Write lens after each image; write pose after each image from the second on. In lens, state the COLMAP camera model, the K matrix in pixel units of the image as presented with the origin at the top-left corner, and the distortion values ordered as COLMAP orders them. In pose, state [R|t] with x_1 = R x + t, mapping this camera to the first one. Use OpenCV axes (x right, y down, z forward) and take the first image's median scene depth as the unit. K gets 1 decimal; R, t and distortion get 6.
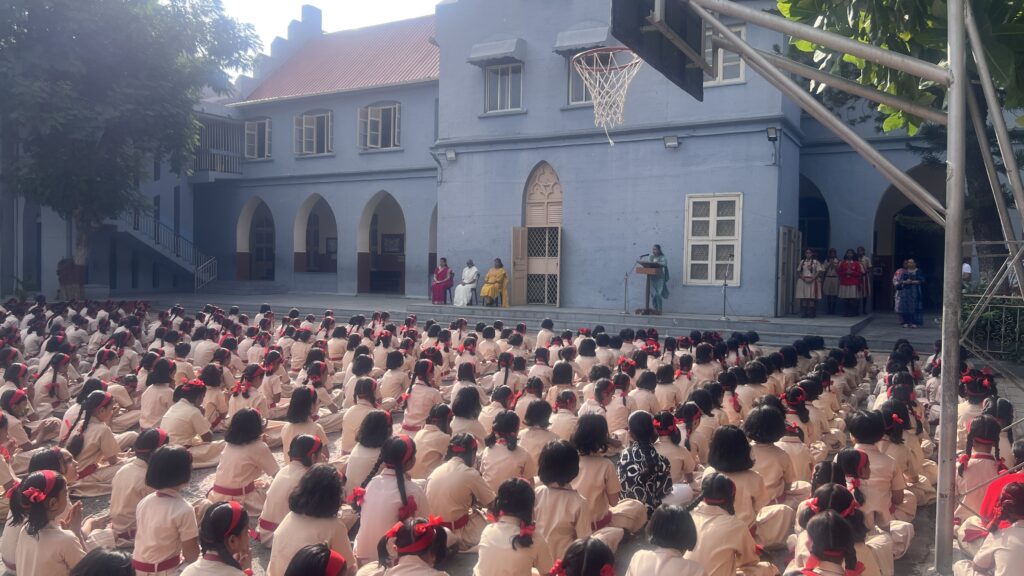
lens RADIAL K [[794.1, 0, 498.8], [0, 794.1, 299.2], [0, 0, 1]] dist [0.127272, -0.235126]
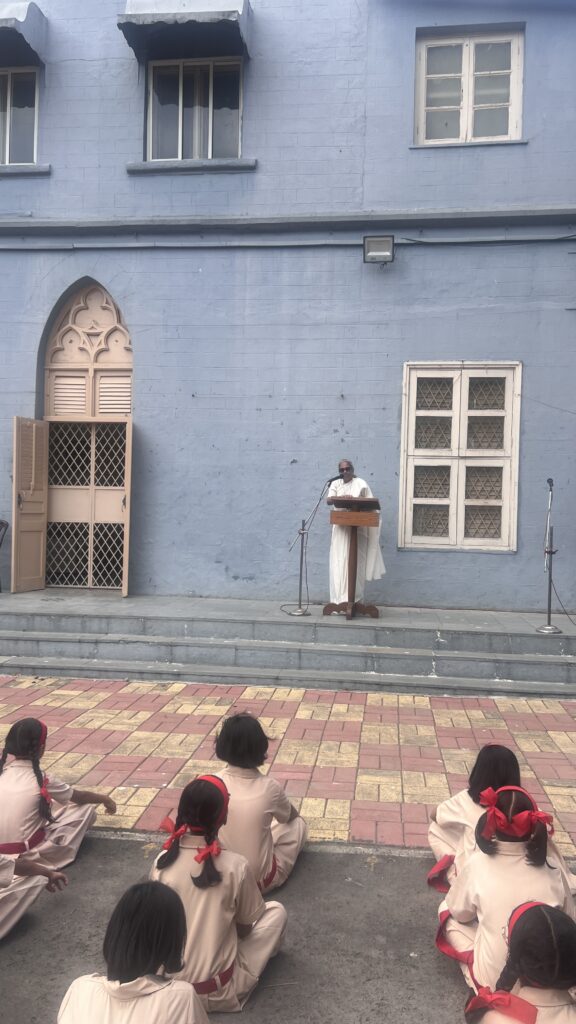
lens RADIAL K [[794.1, 0, 288.0], [0, 794.1, 512.0], [0, 0, 1]] dist [0.127272, -0.235126]
pose [[0.919935, 0.009126, 0.391964, -0.019769], [0.005883, 0.999295, -0.037073, -0.020979], [-0.392026, 0.036410, 0.919233, 0.553748]]
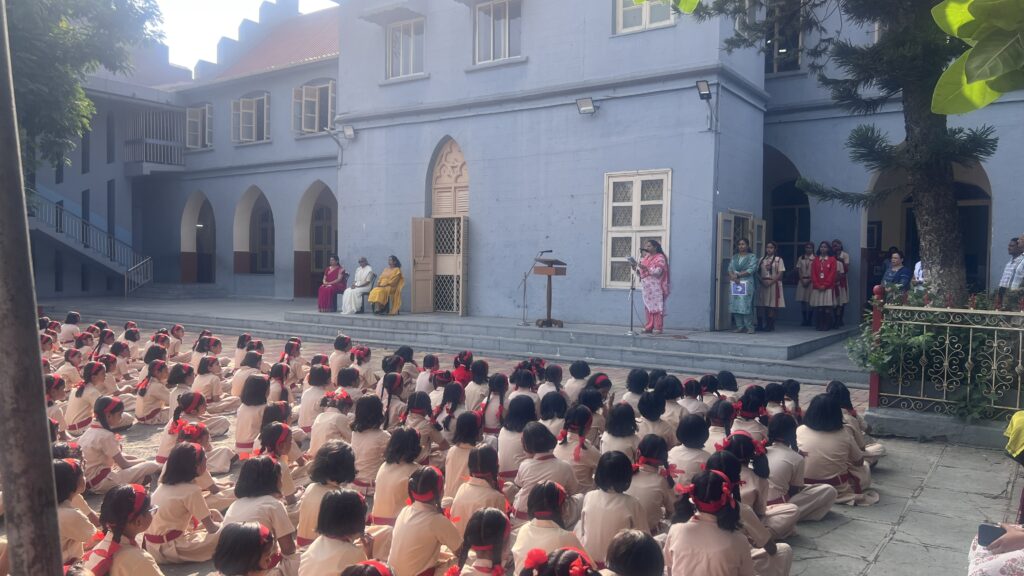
lens RADIAL K [[794.1, 0, 498.8], [0, 794.1, 299.2], [0, 0, 1]] dist [0.127272, -0.235126]
pose [[0.995120, 0.002300, -0.098648, 0.197220], [-0.002623, 0.999992, -0.003137, -0.004552], [0.098640, 0.003381, 0.995117, 0.202938]]
